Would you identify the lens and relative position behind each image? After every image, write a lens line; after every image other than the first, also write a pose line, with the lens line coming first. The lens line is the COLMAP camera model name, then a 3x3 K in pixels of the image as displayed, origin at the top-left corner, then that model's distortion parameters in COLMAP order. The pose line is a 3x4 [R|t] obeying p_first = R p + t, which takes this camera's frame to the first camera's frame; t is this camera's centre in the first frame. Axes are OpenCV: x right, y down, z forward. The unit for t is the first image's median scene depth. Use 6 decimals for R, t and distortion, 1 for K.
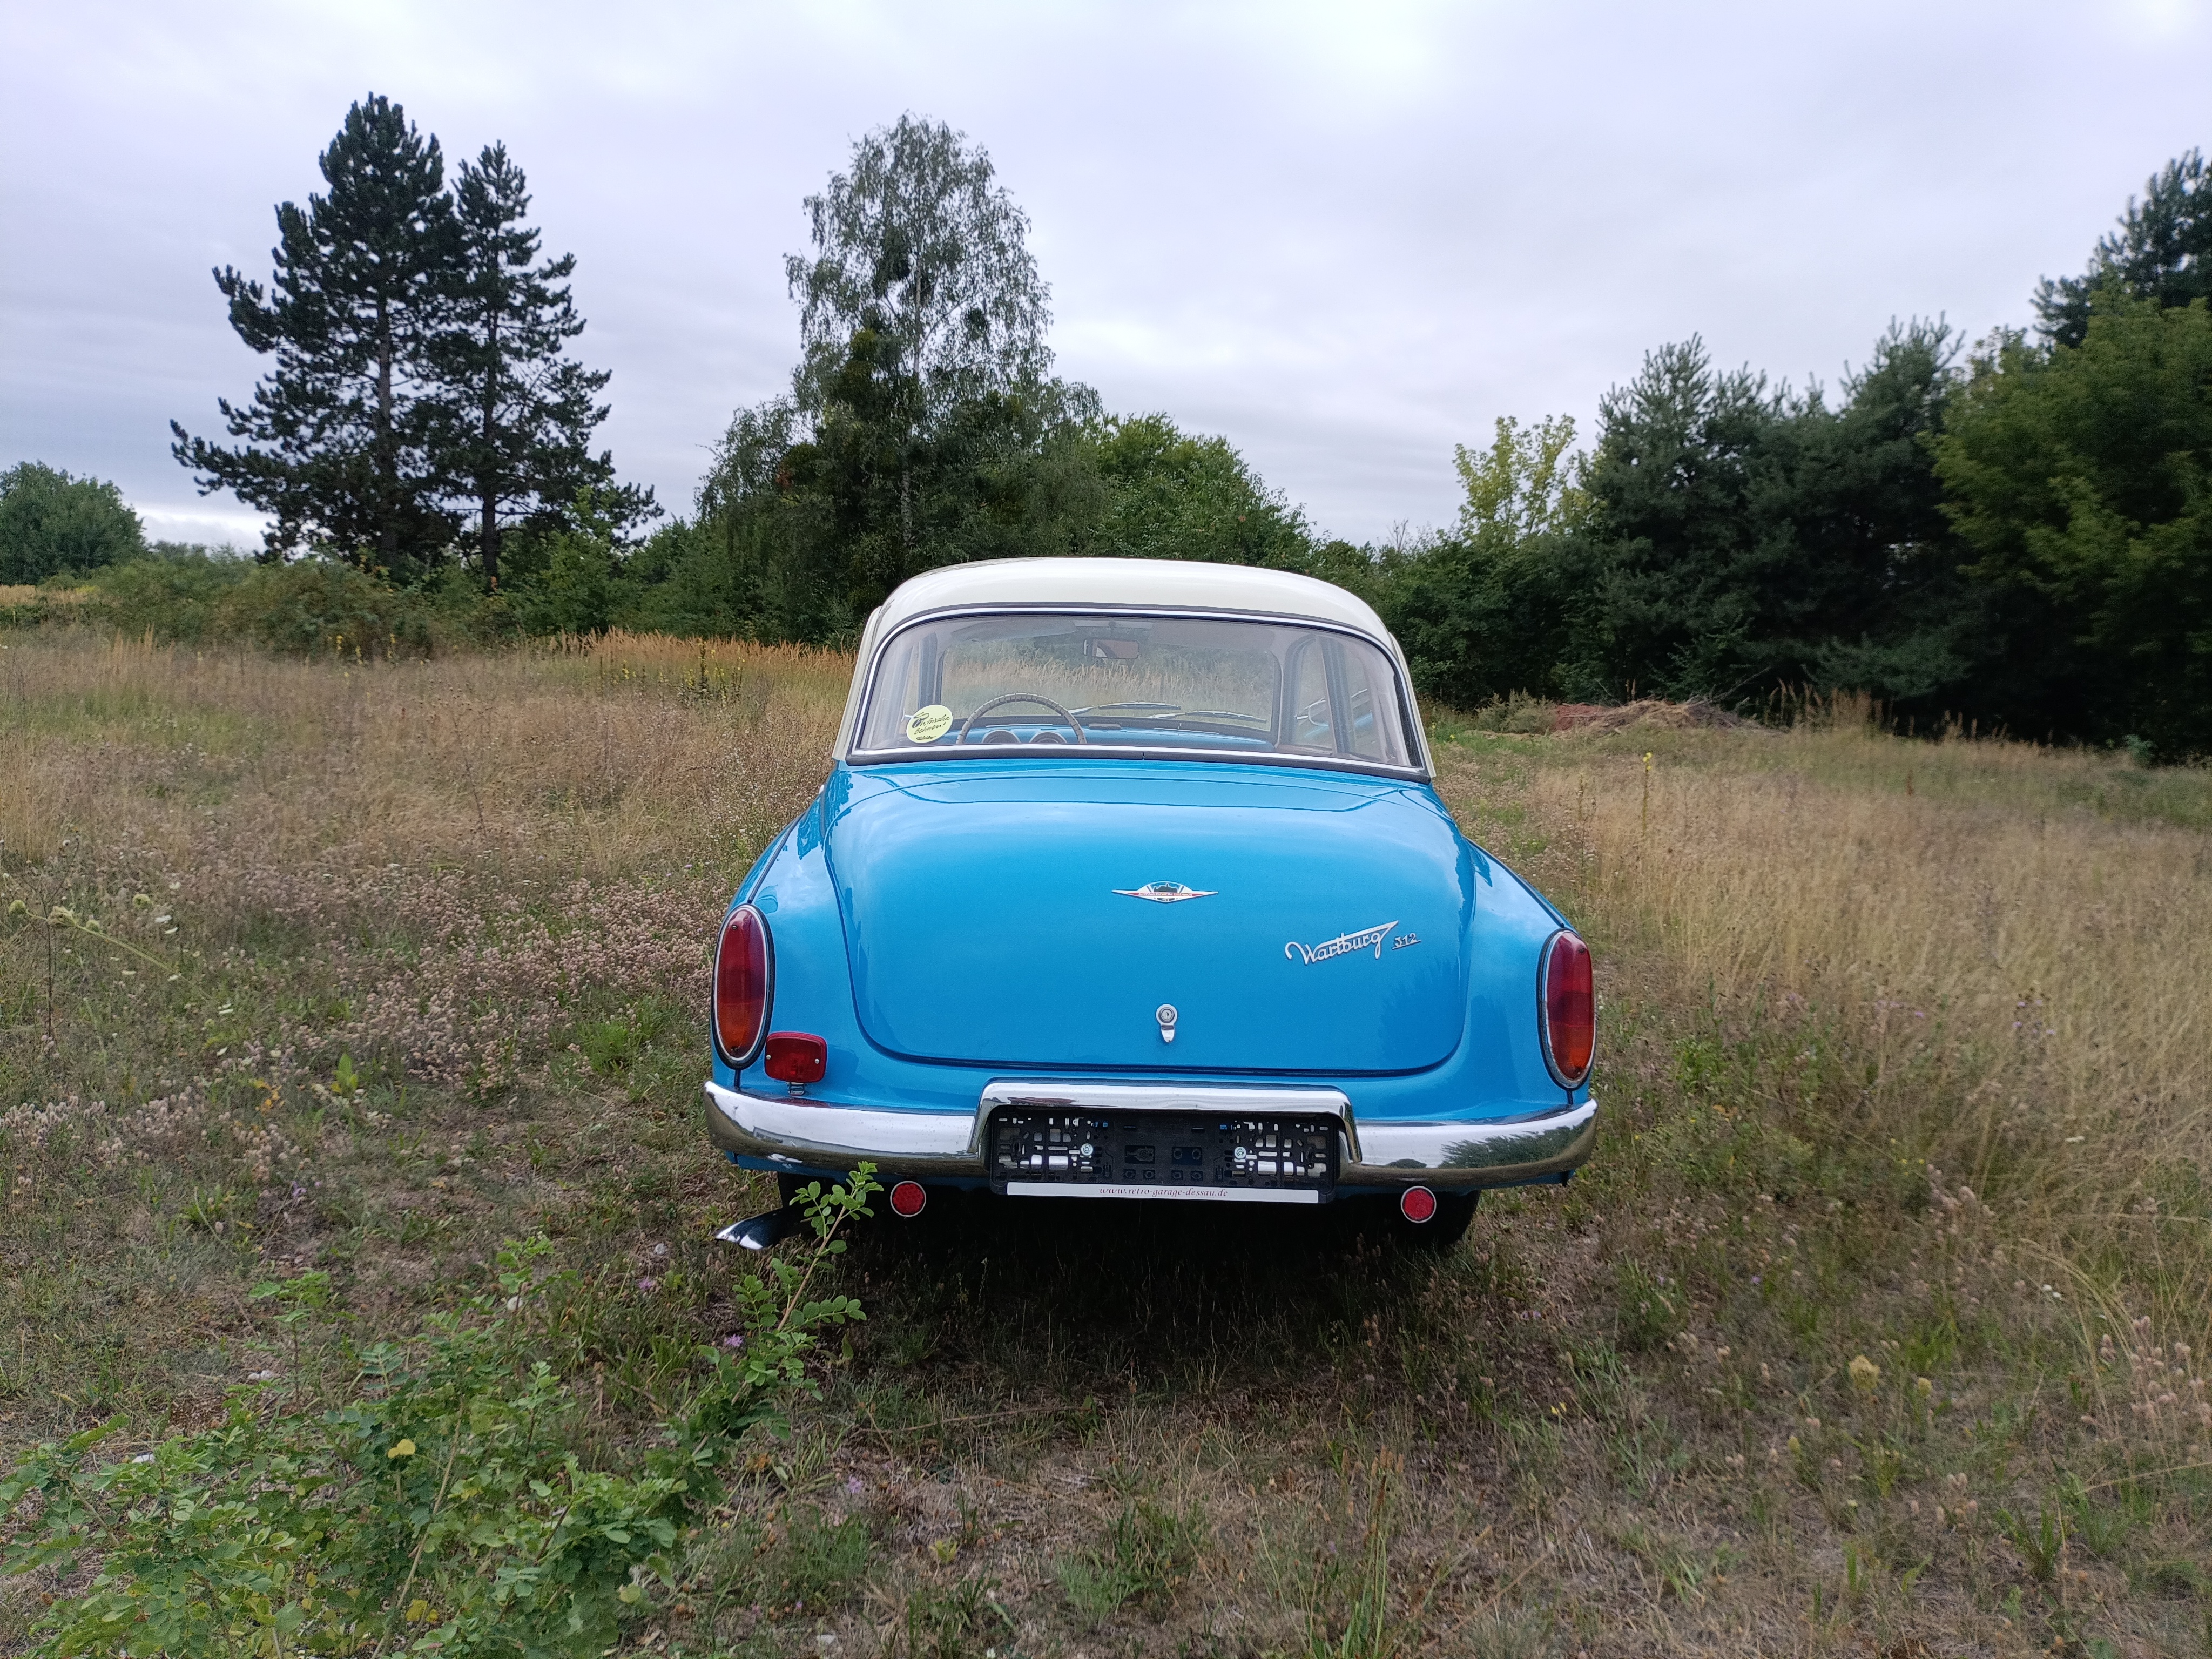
lens RADIAL K [[1720.0, 0, 1224.5], [0, 1720.0, 815.3], [0, 0, 1]] dist [0.037622, -0.053791]
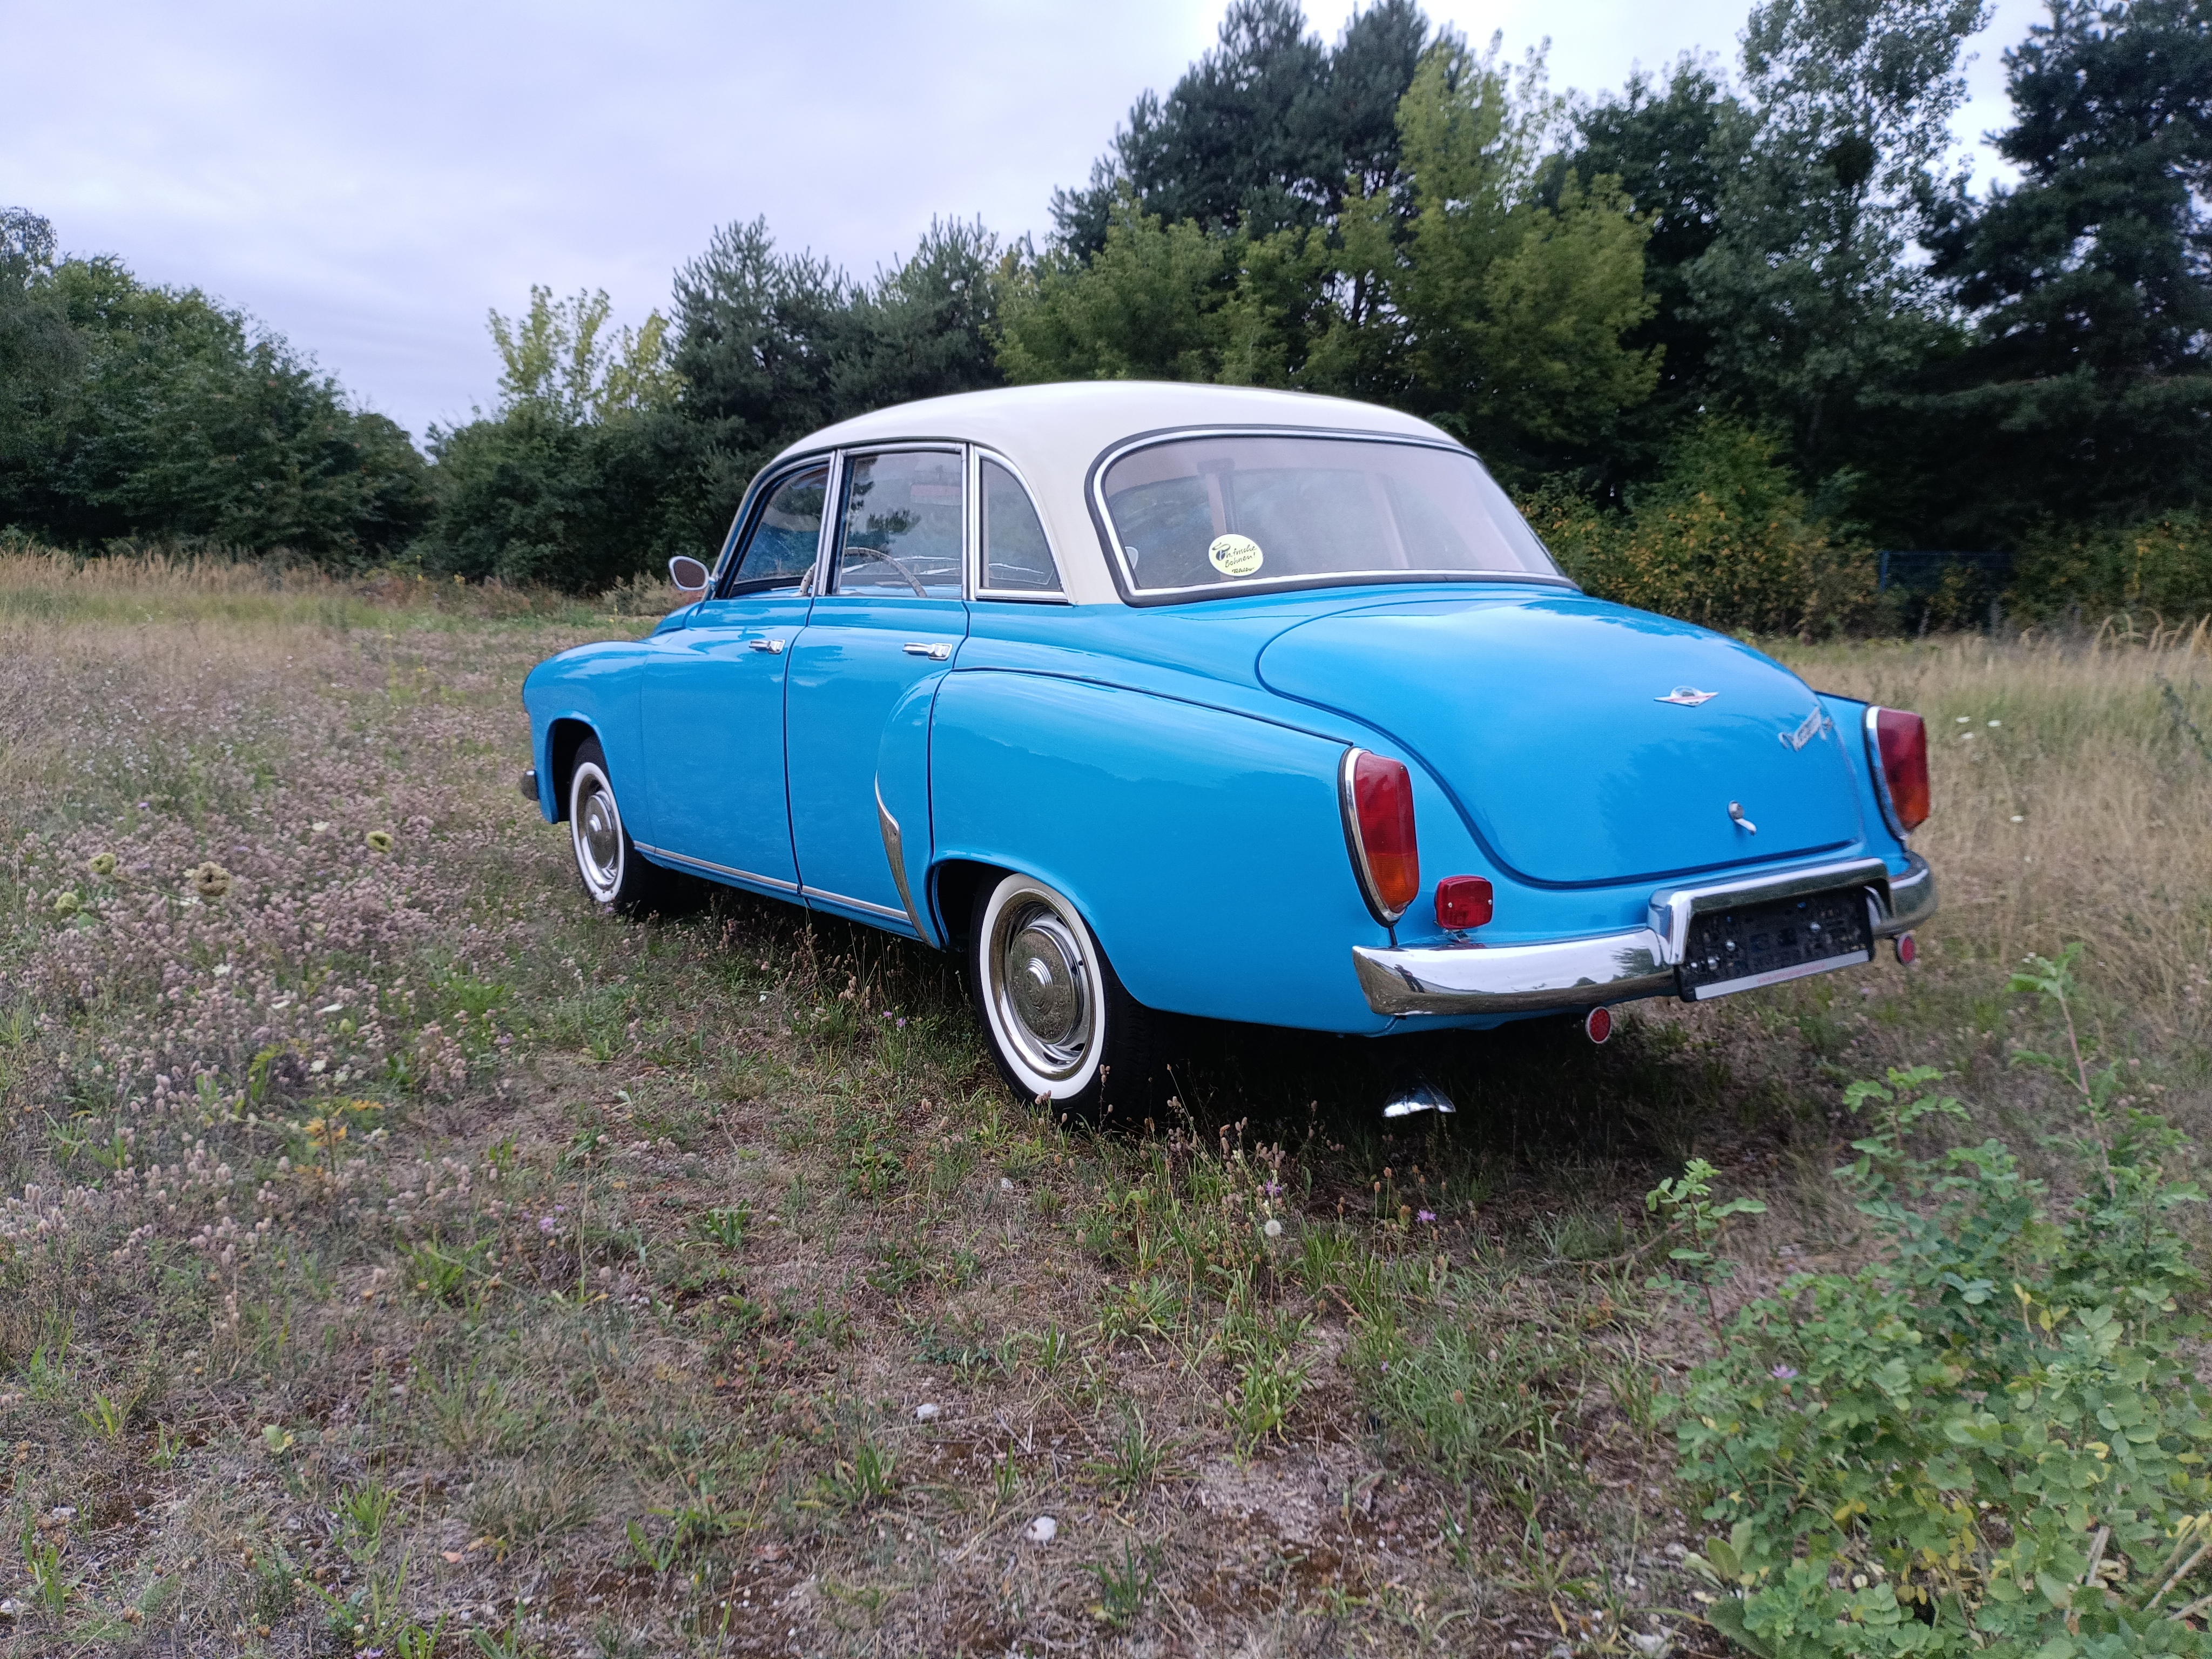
lens RADIAL K [[1680.5, 0, 1103.5], [0, 1680.5, 799.6], [0, 0, 1]] dist [0.055453, -0.061252]
pose [[0.836942, -0.103655, 0.537387, -0.126720], [0.073321, 0.994285, 0.077593, 0.000335], [-0.542358, -0.025539, 0.839759, 0.050624]]
